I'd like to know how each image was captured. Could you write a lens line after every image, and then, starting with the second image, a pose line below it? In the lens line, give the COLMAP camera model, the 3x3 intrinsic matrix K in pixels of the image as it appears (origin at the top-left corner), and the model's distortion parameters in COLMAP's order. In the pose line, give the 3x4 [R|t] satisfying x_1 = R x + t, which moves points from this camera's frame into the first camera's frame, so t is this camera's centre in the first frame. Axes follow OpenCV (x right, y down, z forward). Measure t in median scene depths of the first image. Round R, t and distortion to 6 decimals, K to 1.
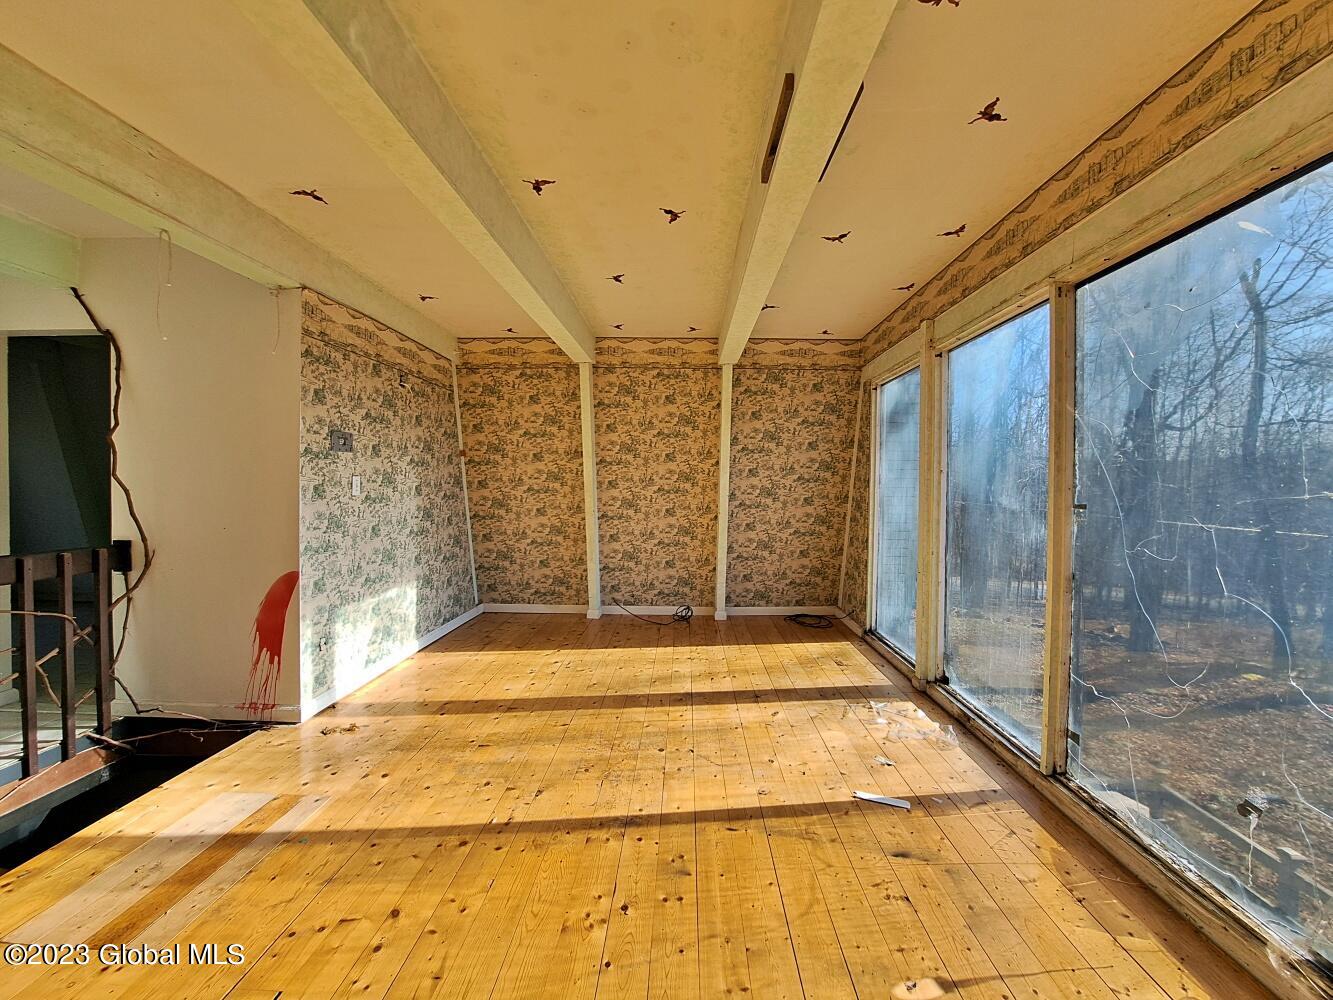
lens RADIAL K [[526.5, 0, 681.2], [0, 526.5, 493.0], [0, 0, 1]] dist [-0.018813, -0.000267]
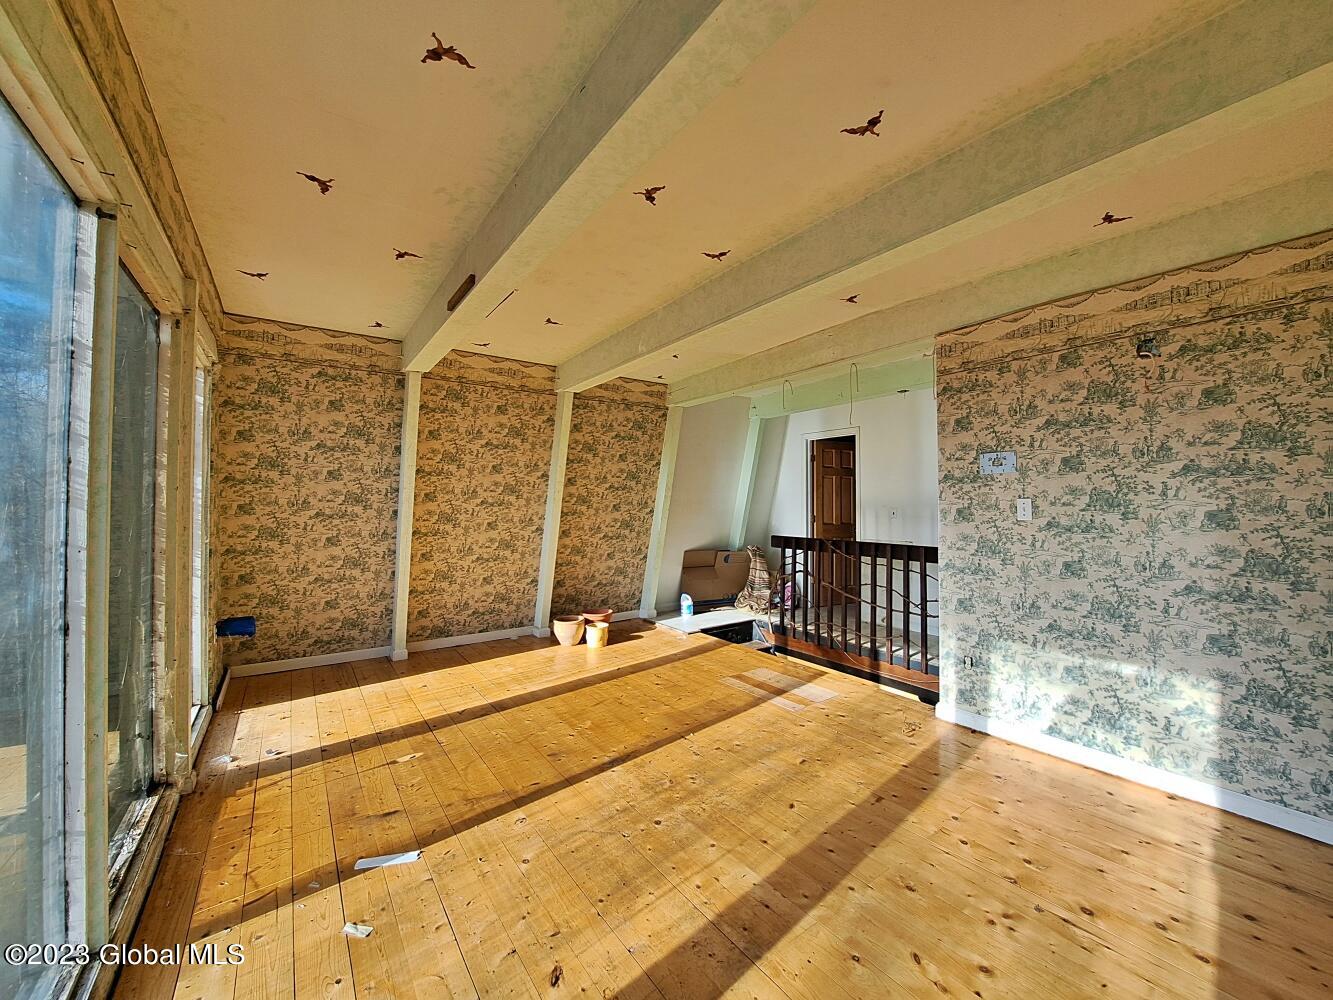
lens RADIAL K [[526.5, 0, 680.2], [0, 526.5, 495.7], [0, 0, 1]] dist [-0.018813, -0.000267]
pose [[-0.797979, -0.015478, -0.602486, 0.356130], [-0.014717, 0.999873, -0.006195, -0.023185], [0.602505, 0.003923, -0.798105, 1.347205]]
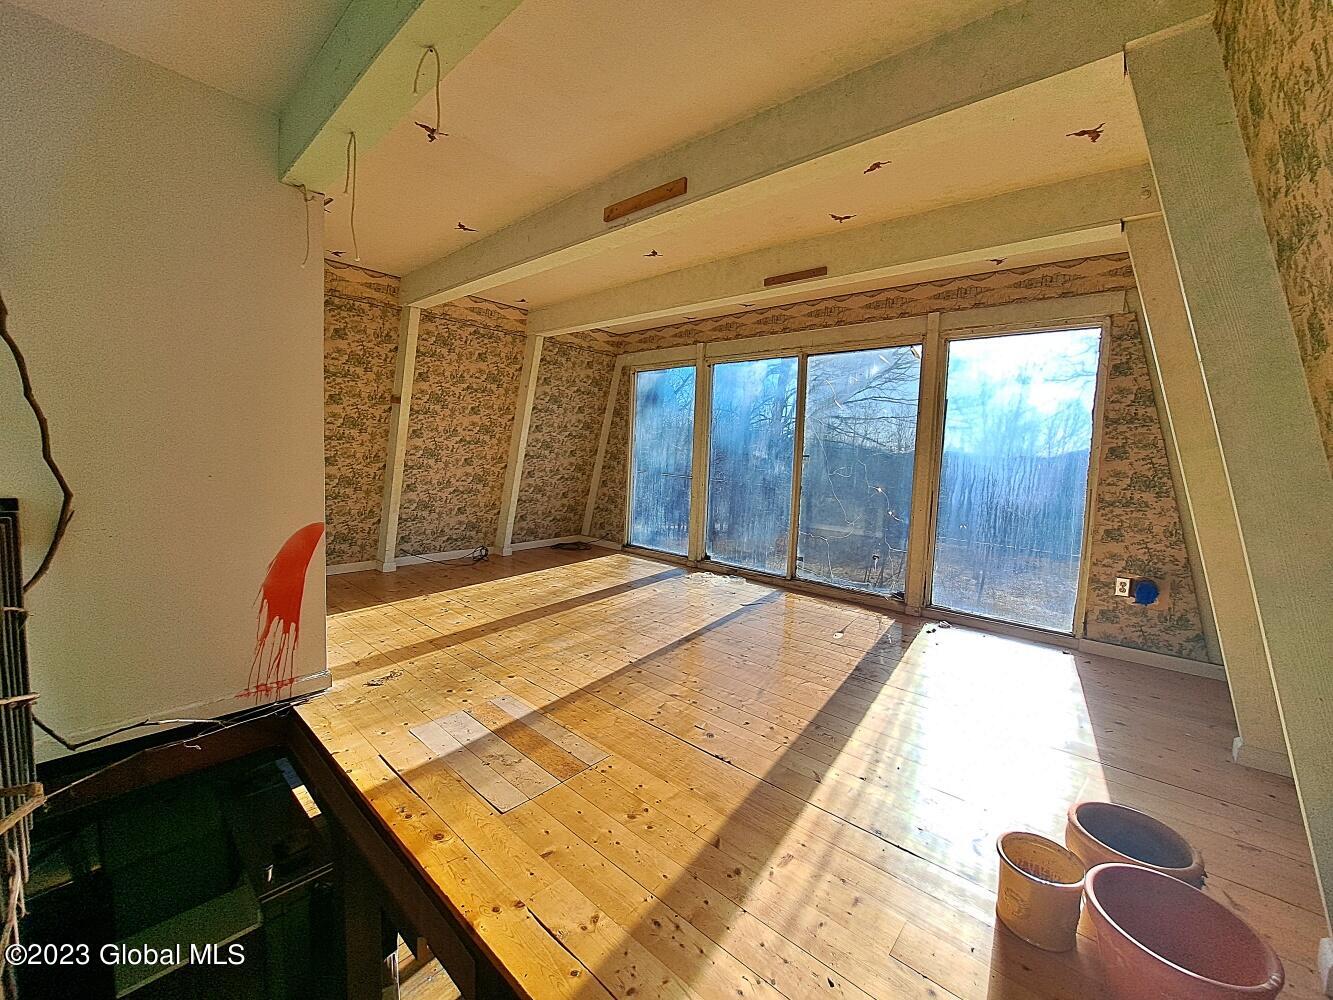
lens RADIAL K [[526.5, 0, 680.7], [0, 526.5, 492.3], [0, 0, 1]] dist [-0.018813, -0.000267]
pose [[0.640826, -0.042523, 0.766508, -0.876094], [-0.020442, 0.997165, 0.072410, 0.019116], [-0.767414, -0.062071, 0.638140, -0.025920]]
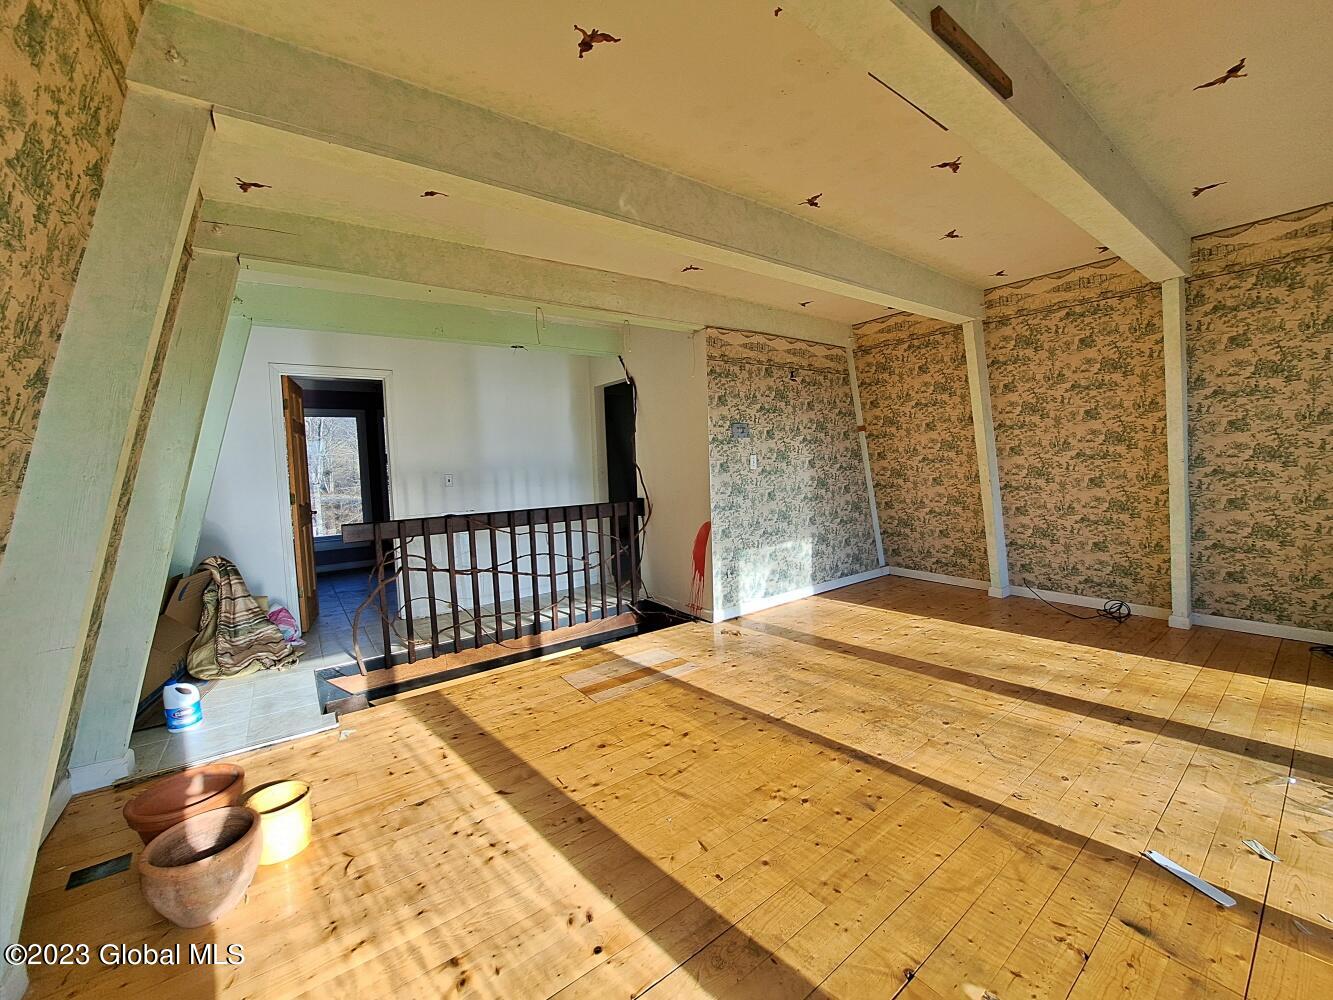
lens RADIAL K [[526.5, 0, 681.8], [0, 526.5, 494.2], [0, 0, 1]] dist [-0.018813, -0.000267]
pose [[0.613540, 0.021389, -0.789374, 0.339633], [0.027995, 0.998416, 0.048812, -0.003029], [0.789167, -0.052047, 0.611969, 0.018554]]
